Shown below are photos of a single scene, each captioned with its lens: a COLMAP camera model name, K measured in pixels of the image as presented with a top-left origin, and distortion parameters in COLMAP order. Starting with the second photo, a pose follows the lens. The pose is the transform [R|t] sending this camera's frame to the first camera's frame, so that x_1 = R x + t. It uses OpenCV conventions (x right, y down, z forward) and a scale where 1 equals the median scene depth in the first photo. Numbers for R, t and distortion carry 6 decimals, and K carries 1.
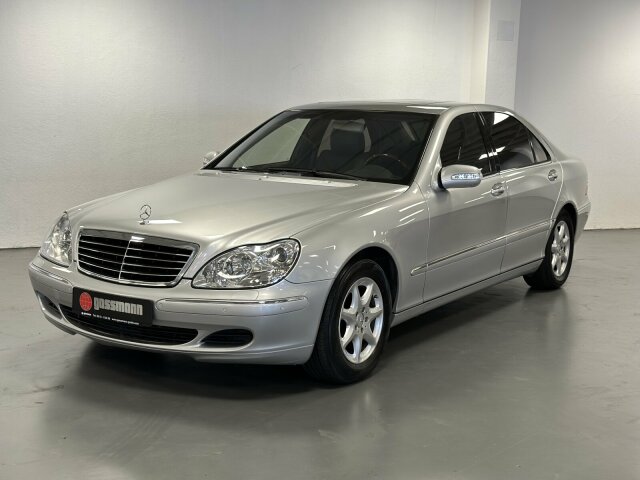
lens RADIAL K [[975.0, 0, 320.0], [0, 975.0, 240.0], [0, 0, 1]] dist [0.061457, -0.132950]
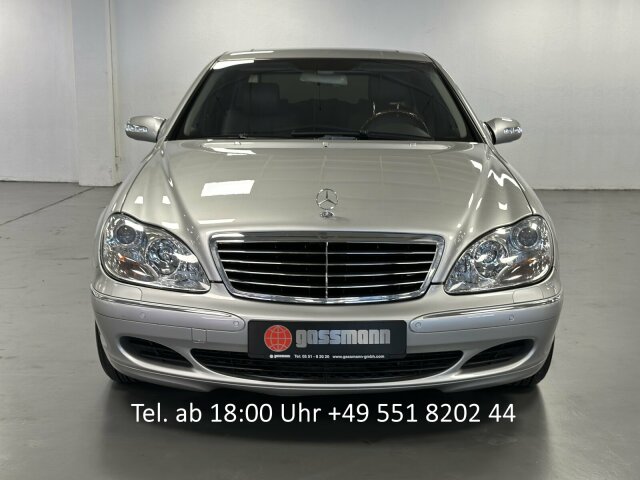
lens RADIAL K [[975.0, 0, 320.0], [0, 975.0, 240.0], [0, 0, 1]] dist [0.061457, -0.132950]
pose [[0.844923, -0.111058, 0.523232, -0.578228], [0.092424, 0.993807, 0.061691, -0.045059], [-0.526843, -0.003765, 0.849954, 0.423527]]
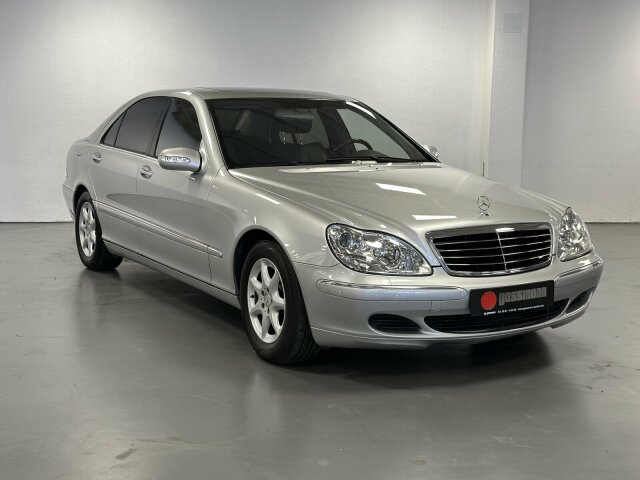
lens RADIAL K [[975.0, 0, 320.0], [0, 975.0, 240.0], [0, 0, 1]] dist [0.061457, -0.132950]
pose [[0.433206, -0.143608, 0.889780, -1.195690], [0.130636, 0.986804, 0.095665, -0.113216], [-0.891777, 0.074795, 0.446250, 0.736306]]
